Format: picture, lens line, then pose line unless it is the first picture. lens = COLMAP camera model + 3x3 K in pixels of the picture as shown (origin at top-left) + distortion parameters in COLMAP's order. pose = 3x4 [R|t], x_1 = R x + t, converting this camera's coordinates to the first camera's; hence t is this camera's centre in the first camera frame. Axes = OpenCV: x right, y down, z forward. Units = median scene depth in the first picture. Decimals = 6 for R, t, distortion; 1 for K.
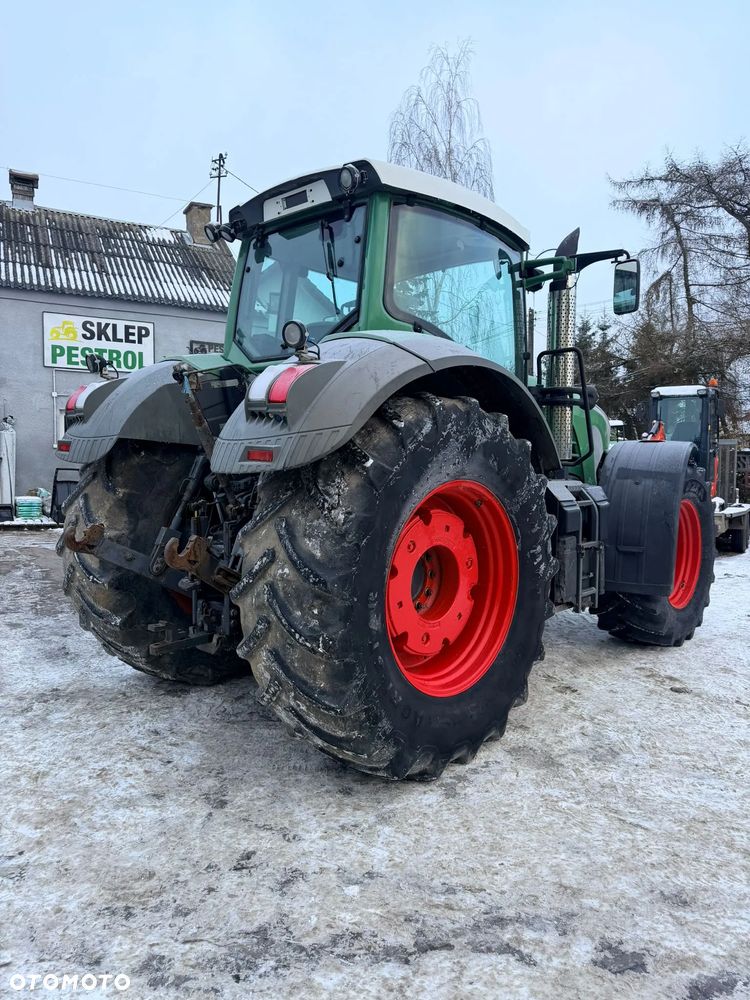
lens RADIAL K [[702.2, 0, 380.9], [0, 702.2, 501.5], [0, 0, 1]] dist [0.036167, -0.039905]
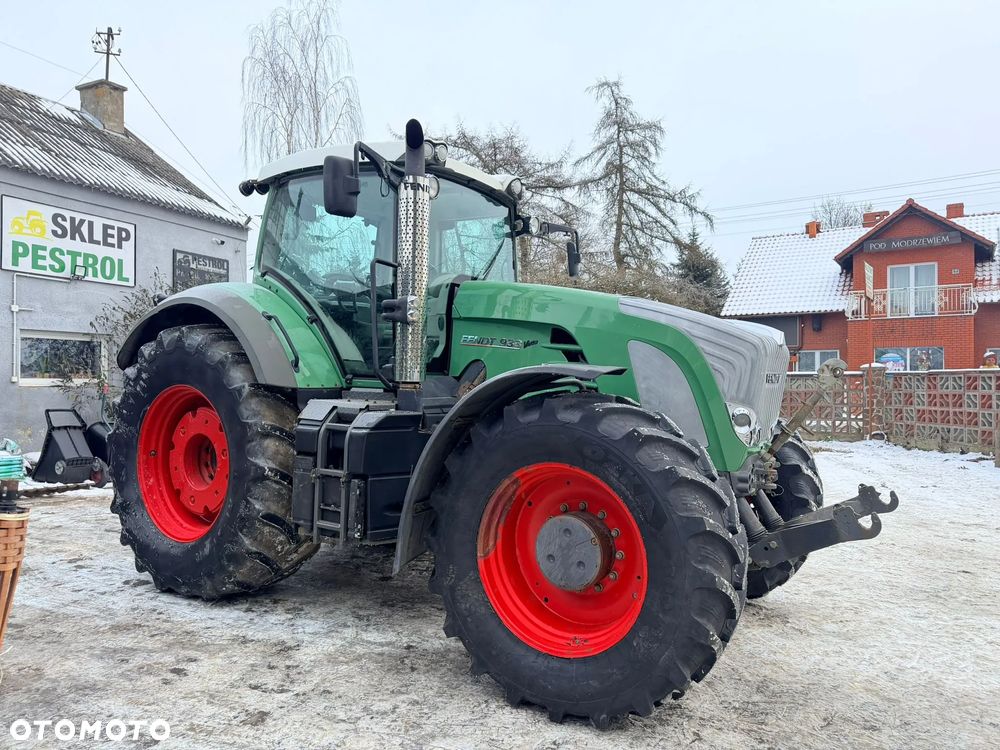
lens RADIAL K [[702.2, 0, 499.6], [0, 702.2, 369.0], [0, 0, 1]] dist [0.036167, -0.039905]
pose [[0.813225, -0.006184, 0.581917, -0.484579], [0.055781, 0.996168, -0.067367, -0.012759], [-0.579270, 0.087244, 0.810453, 0.130373]]
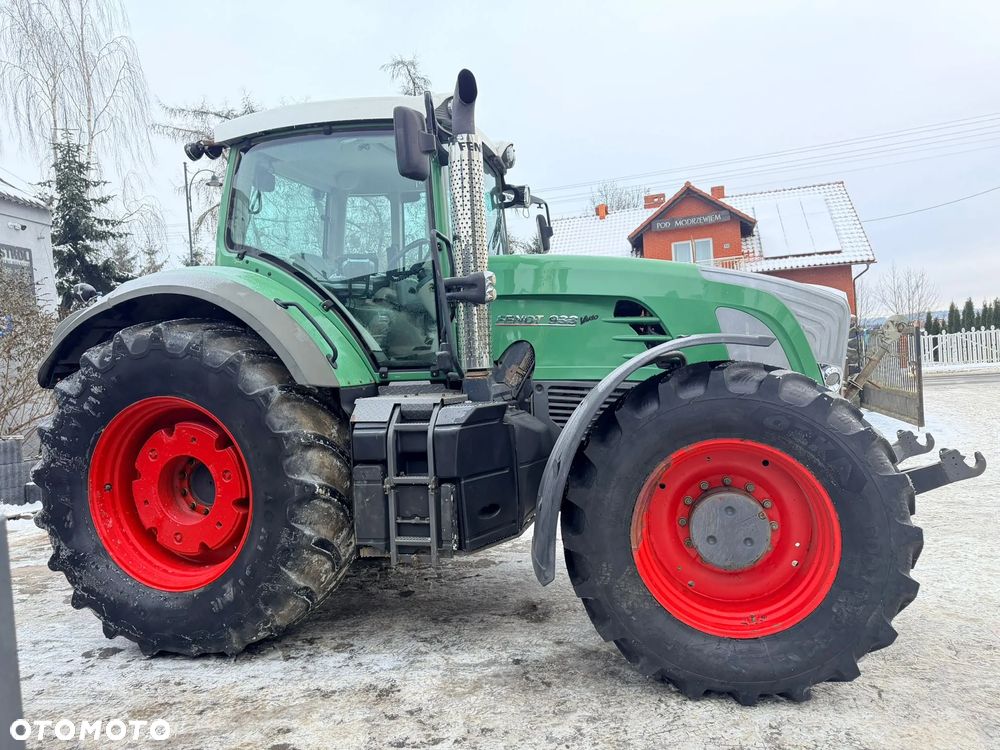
lens RADIAL K [[702.2, 0, 501.5], [0, 702.2, 371.5], [0, 0, 1]] dist [0.036167, -0.039905]
pose [[0.595289, -0.076179, 0.799893, -0.556219], [0.143369, 0.989591, -0.012451, -0.025262], [-0.790618, 0.122092, 0.600014, 0.239491]]
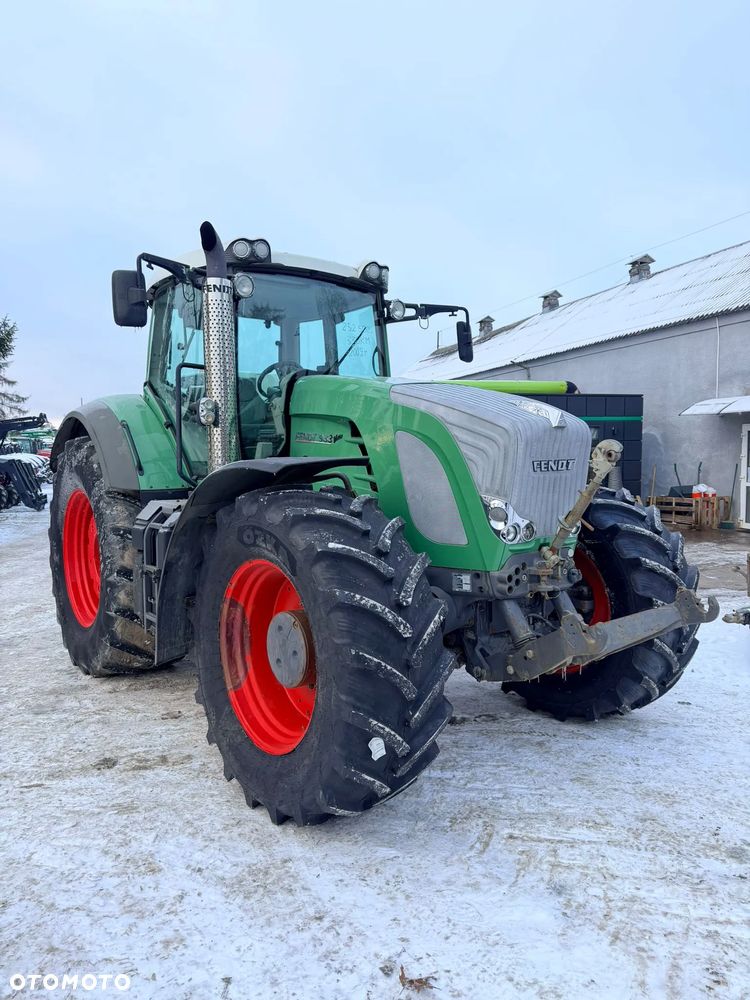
lens RADIAL K [[702.2, 0, 377.9], [0, 702.2, 499.5], [0, 0, 1]] dist [0.036167, -0.039905]
pose [[0.957126, -0.060887, 0.283200, -0.350639], [0.072630, 0.996873, -0.031141, -0.006710], [-0.280419, 0.050375, 0.958555, 0.076665]]
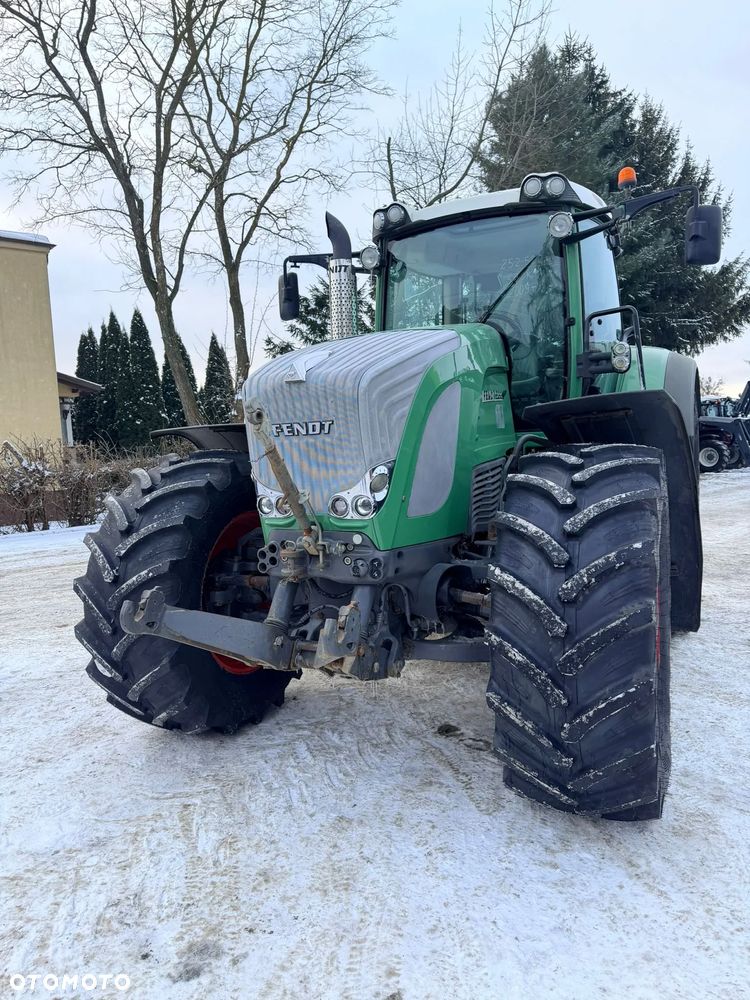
lens RADIAL K [[702.2, 0, 373.9], [0, 702.2, 502.1], [0, 0, 1]] dist [0.036167, -0.039905]
pose [[0.683830, 0.006776, -0.729610, -0.040234], [-0.014099, 0.999893, -0.003929, 0.000416], [0.729505, 0.012973, 0.683852, 0.177481]]
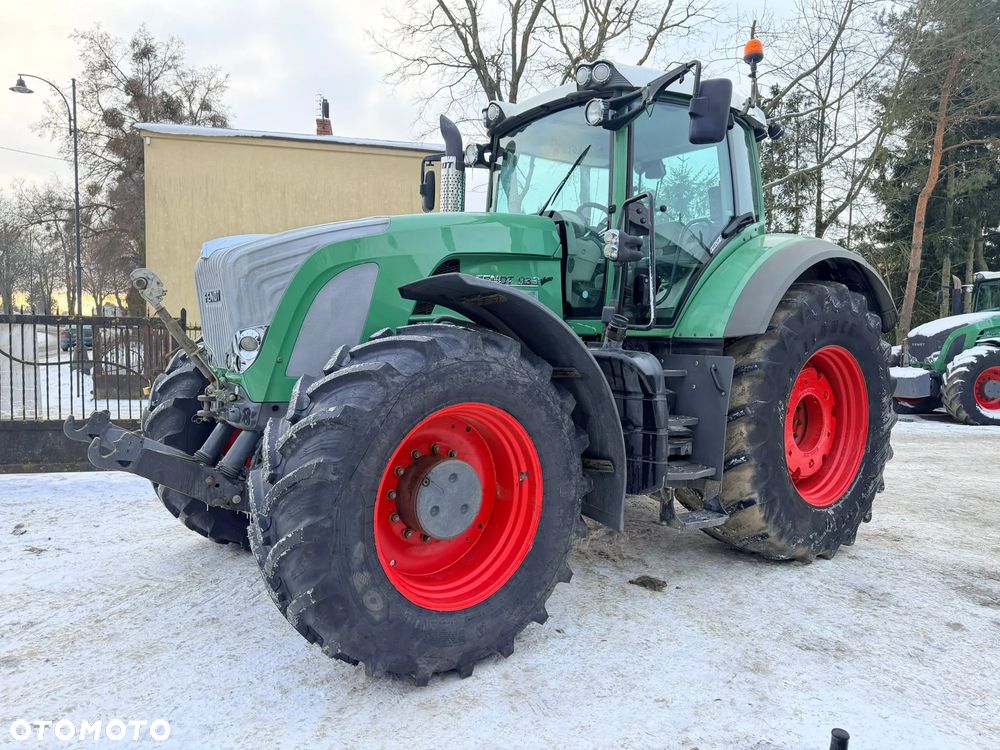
lens RADIAL K [[702.2, 0, 501.7], [0, 702.2, 373.0], [0, 0, 1]] dist [0.036167, -0.039905]
pose [[0.294407, 0.025277, -0.955346, 0.077102], [-0.109665, 0.993940, -0.007497, -0.004049], [0.949367, 0.106975, 0.295395, 0.336610]]
